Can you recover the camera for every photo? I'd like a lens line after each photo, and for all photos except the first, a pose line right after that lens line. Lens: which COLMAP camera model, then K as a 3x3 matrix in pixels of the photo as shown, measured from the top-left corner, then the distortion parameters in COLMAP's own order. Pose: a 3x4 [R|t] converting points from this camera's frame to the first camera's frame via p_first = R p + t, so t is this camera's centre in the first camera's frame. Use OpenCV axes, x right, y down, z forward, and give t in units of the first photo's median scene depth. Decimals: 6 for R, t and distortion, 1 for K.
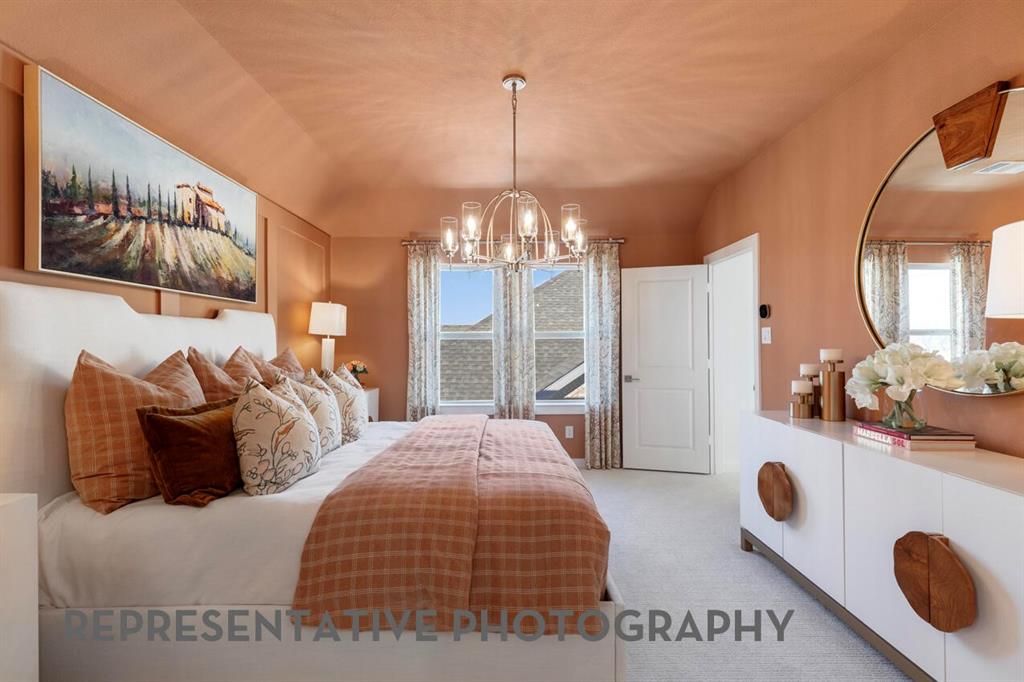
lens RADIAL K [[470.8, 0, 512.0], [0, 470.8, 341.0], [0, 0, 1]] dist [-0.000070, -0.000047]
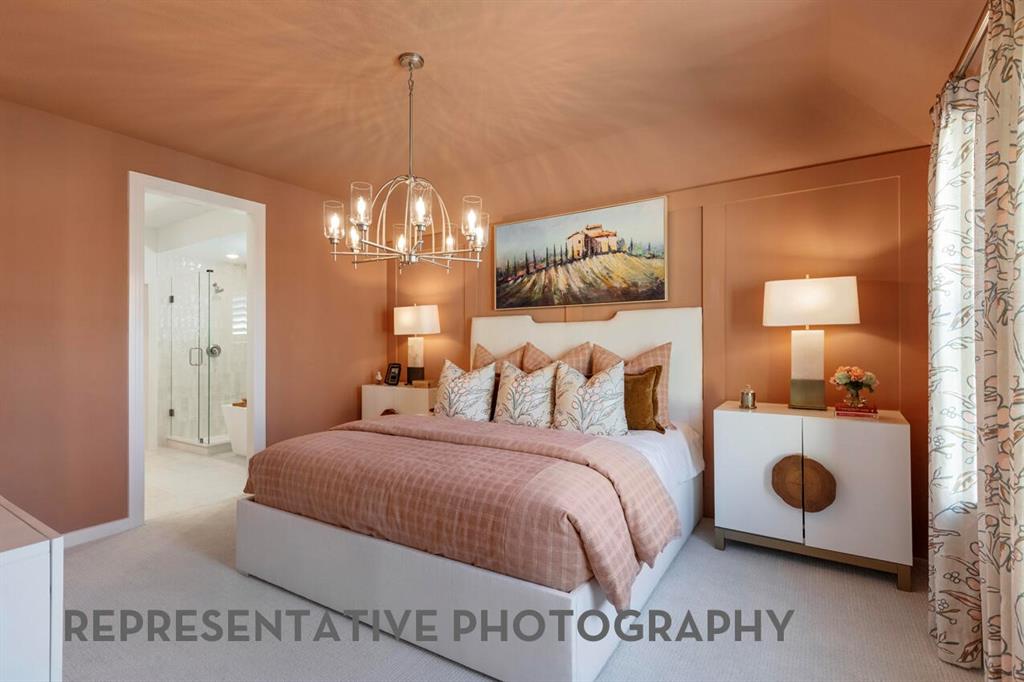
lens RADIAL K [[470.8, 0, 512.0], [0, 470.8, 341.0], [0, 0, 1]] dist [-0.000070, -0.000047]
pose [[-0.543641, 0.000226, -0.839318, 0.686229], [0.011848, 0.999902, -0.007405, 0.019261], [0.839234, -0.013970, -0.543591, 1.676268]]
